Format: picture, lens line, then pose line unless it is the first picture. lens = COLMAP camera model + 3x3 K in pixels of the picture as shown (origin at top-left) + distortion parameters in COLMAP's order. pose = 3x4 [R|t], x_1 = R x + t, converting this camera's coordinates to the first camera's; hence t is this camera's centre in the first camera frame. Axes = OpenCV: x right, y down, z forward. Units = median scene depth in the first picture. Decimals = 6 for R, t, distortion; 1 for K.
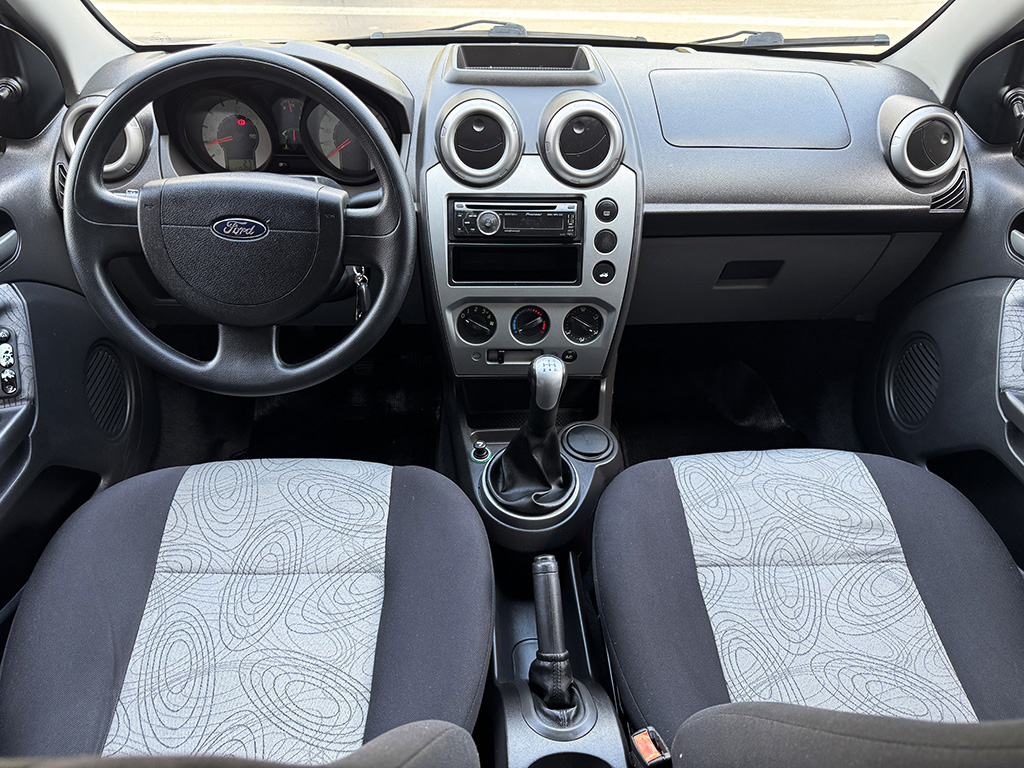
lens RADIAL K [[737.6, 0, 534.8], [0, 737.6, 390.3], [0, 0, 1]] dist [0.030872, -0.068963]
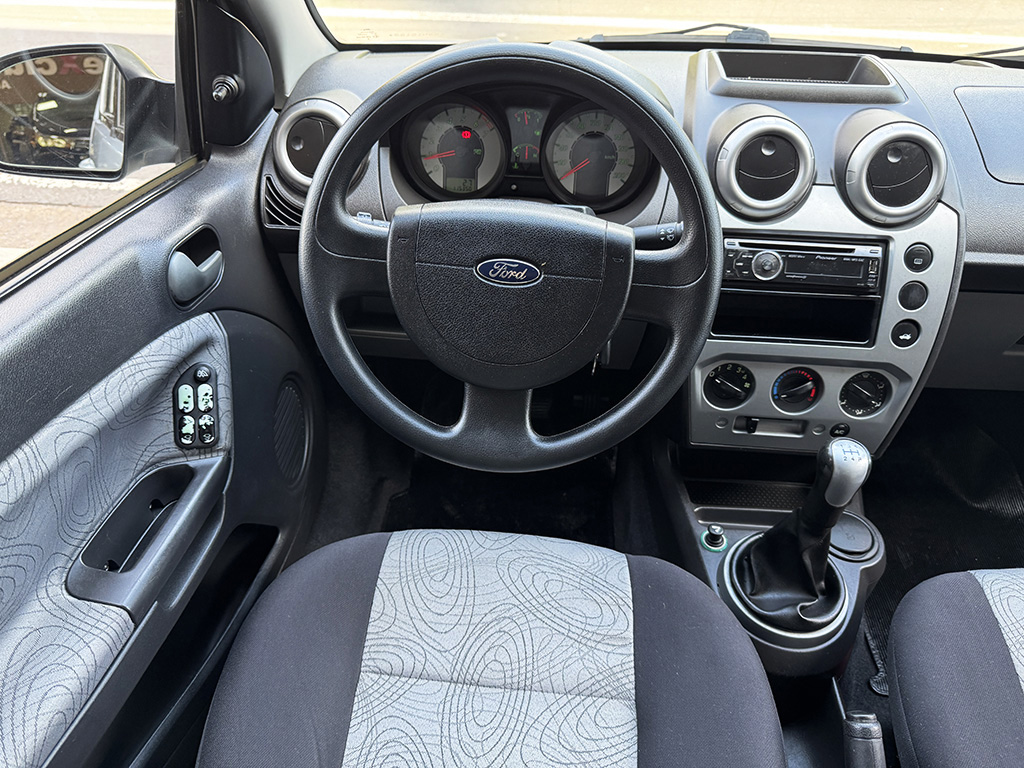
lens RADIAL K [[737.6, 0, 519.3], [0, 737.6, 385.7], [0, 0, 1]] dist [0.030872, -0.068963]
pose [[0.991248, 0.064488, -0.115189, -0.232923], [-0.066393, 0.997712, -0.012776, -0.068420], [0.114102, 0.020312, 0.993261, 0.165007]]
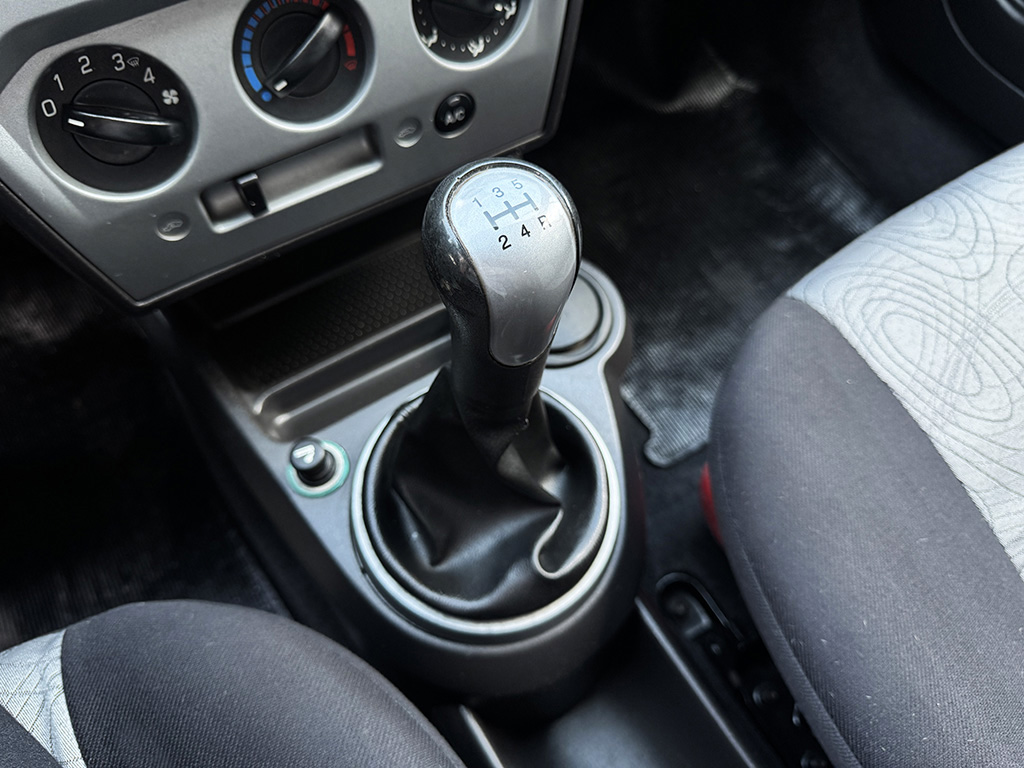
lens RADIAL K [[743.4, 0, 517.3], [0, 743.4, 380.4], [0, 0, 1]] dist [-0.051280, 0.002586]
pose [[0.886253, -0.418541, 0.198443, -0.044957], [0.307207, 0.851746, 0.424444, -0.082872], [-0.346670, -0.315201, 0.883441, 0.738149]]
